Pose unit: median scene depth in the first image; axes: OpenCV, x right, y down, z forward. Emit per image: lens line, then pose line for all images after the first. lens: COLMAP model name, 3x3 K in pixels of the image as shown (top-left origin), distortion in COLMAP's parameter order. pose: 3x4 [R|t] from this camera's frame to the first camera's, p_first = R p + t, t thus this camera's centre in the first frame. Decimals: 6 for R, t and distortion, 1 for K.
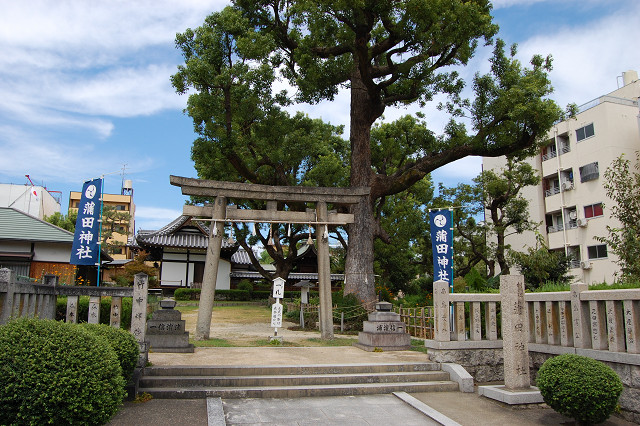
lens RADIAL K [[520.5, 0, 320.0], [0, 520.5, 213.0], [0, 0, 1]] dist [-0.080800, 0.002031]
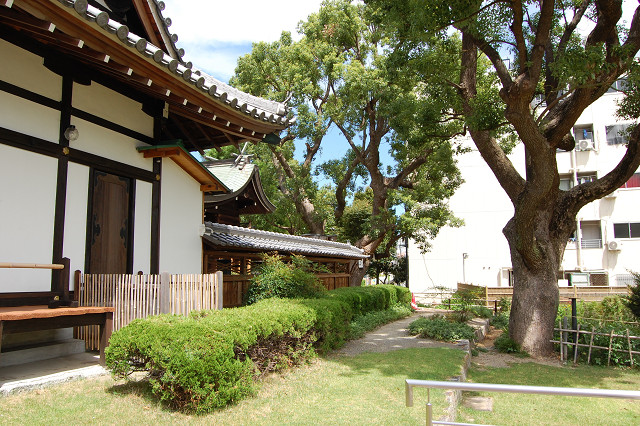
lens RADIAL K [[520.5, 0, 320.0], [0, 520.5, 213.0], [0, 0, 1]] dist [-0.080800, 0.002031]
pose [[0.524352, 0.081921, 0.847552, -0.348365], [-0.124304, 0.992062, -0.018986, 0.104489], [-0.842380, -0.095399, 0.530373, 0.815365]]
